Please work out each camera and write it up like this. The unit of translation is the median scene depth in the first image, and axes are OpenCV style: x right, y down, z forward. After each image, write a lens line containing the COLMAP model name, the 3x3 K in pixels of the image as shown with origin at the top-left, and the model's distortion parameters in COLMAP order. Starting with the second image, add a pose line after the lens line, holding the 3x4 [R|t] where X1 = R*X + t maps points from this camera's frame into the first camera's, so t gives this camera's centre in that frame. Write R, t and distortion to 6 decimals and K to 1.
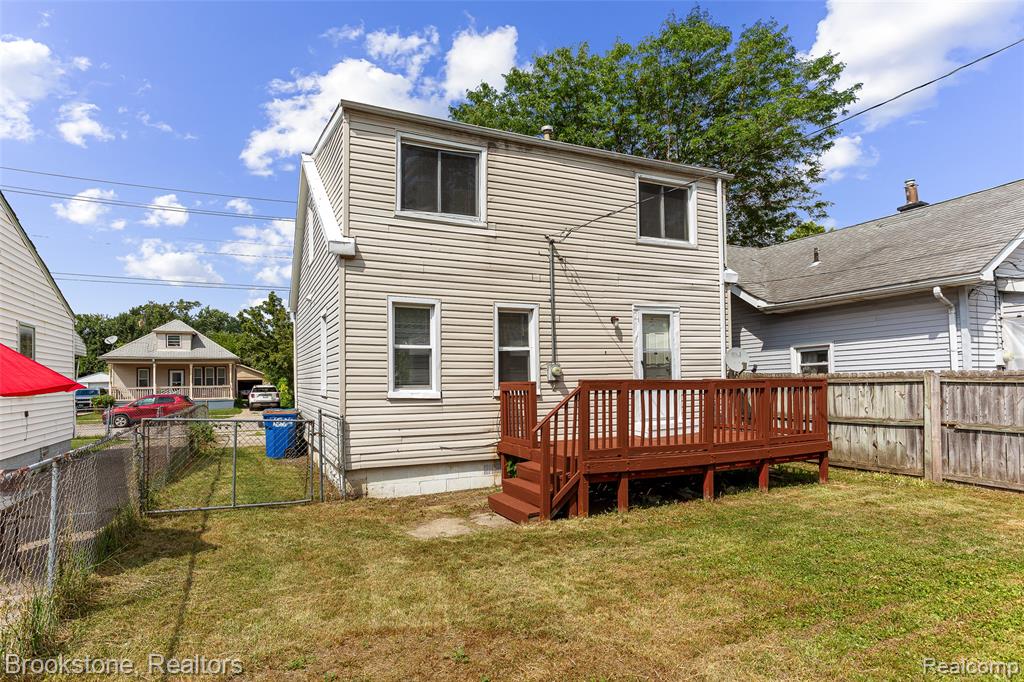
lens RADIAL K [[545.4, 0, 486.1], [0, 545.4, 371.0], [0, 0, 1]] dist [0.006125, 0.005762]
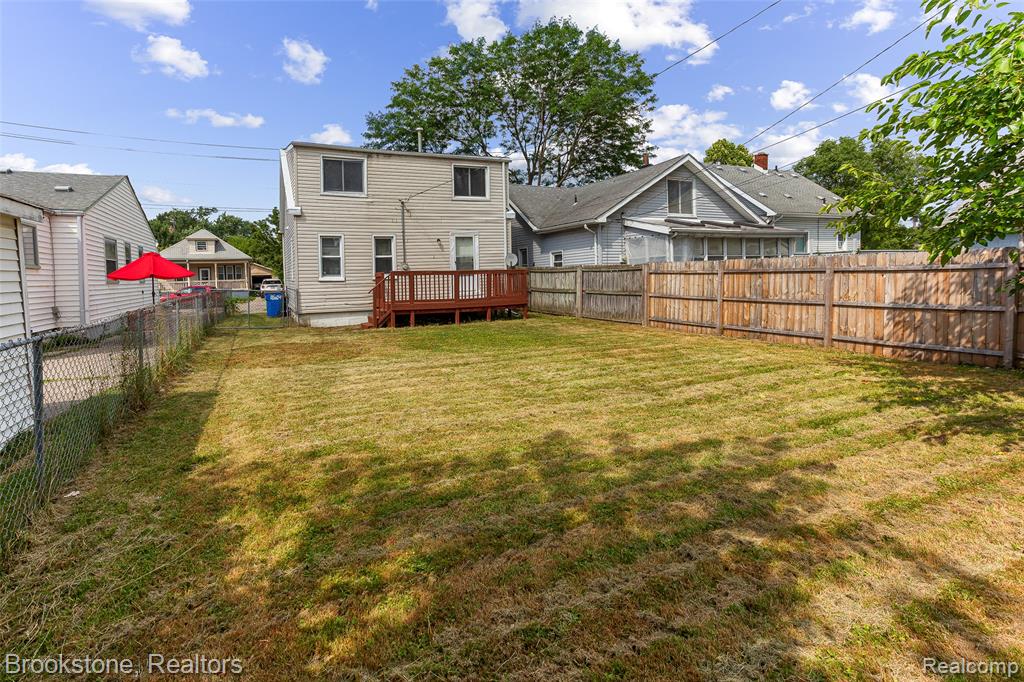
lens RADIAL K [[501.7, 0, 469.3], [0, 501.7, 290.3], [0, 0, 1]] dist [0.001375, 0.011490]
pose [[0.999797, -0.008080, -0.018461, 0.361439], [0.008958, 0.998808, 0.047990, -0.000559], [0.018051, -0.048145, 0.998677, -0.776399]]
